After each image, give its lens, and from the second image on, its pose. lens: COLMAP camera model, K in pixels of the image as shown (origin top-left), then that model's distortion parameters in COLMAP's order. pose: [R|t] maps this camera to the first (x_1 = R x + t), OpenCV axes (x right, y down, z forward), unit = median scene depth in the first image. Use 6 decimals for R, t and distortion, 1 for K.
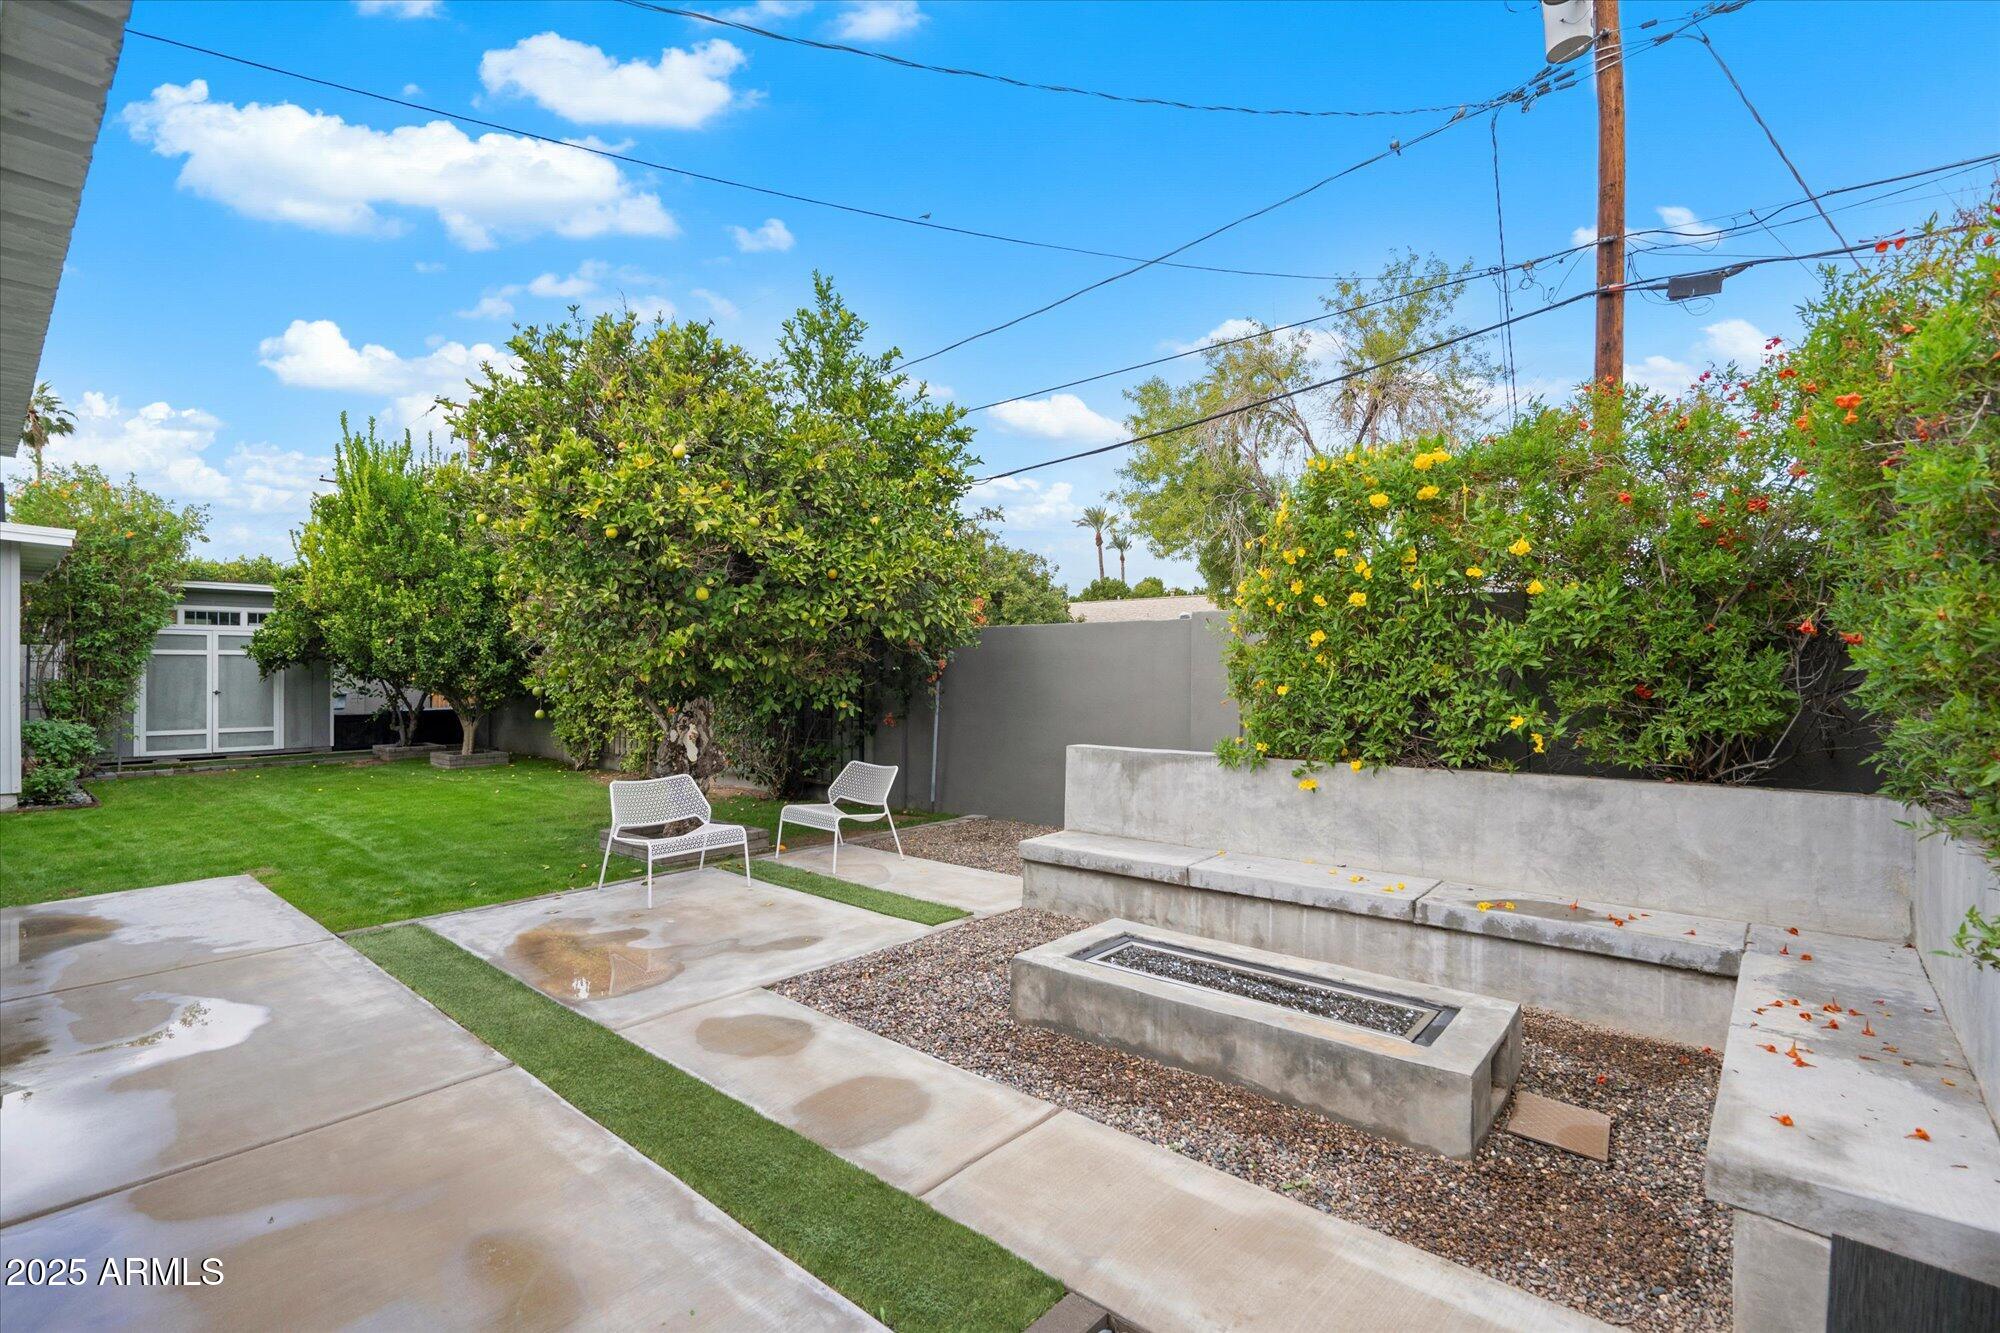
lens RADIAL K [[910.5, 0, 999.2], [0, 910.5, 669.6], [0, 0, 1]] dist [0.000274, 0.000105]
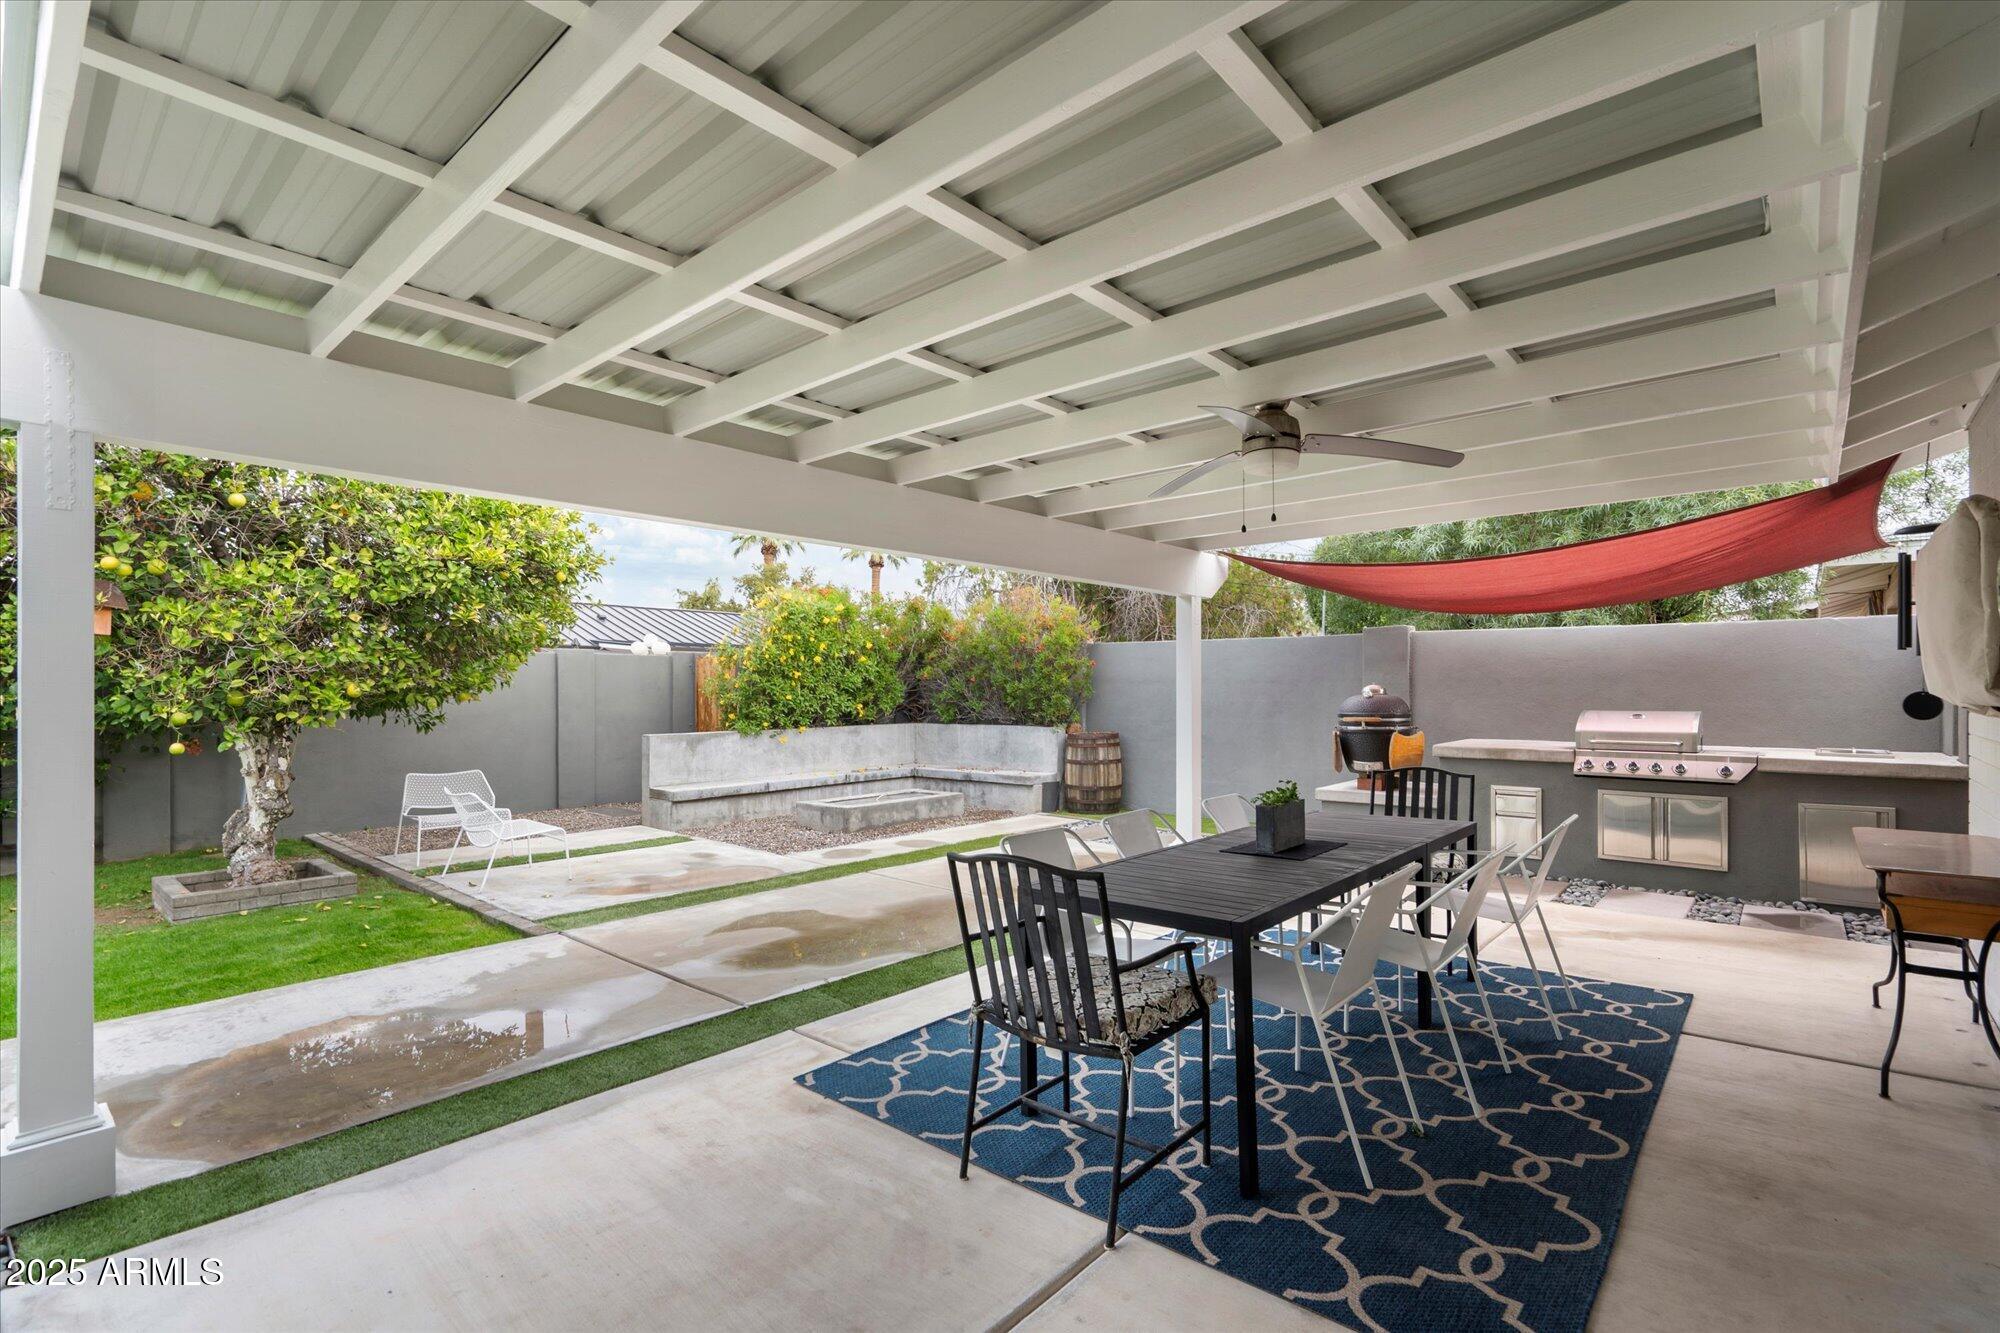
lens RADIAL K [[910.5, 0, 999.4], [0, 910.5, 676.2], [0, 0, 1]] dist [0.000274, 0.000105]
pose [[0.004807, 0.006760, 0.999966, -1.846682], [-0.004538, 0.999967, -0.006738, -0.015054], [-0.999978, -0.004505, 0.004838, 0.454565]]
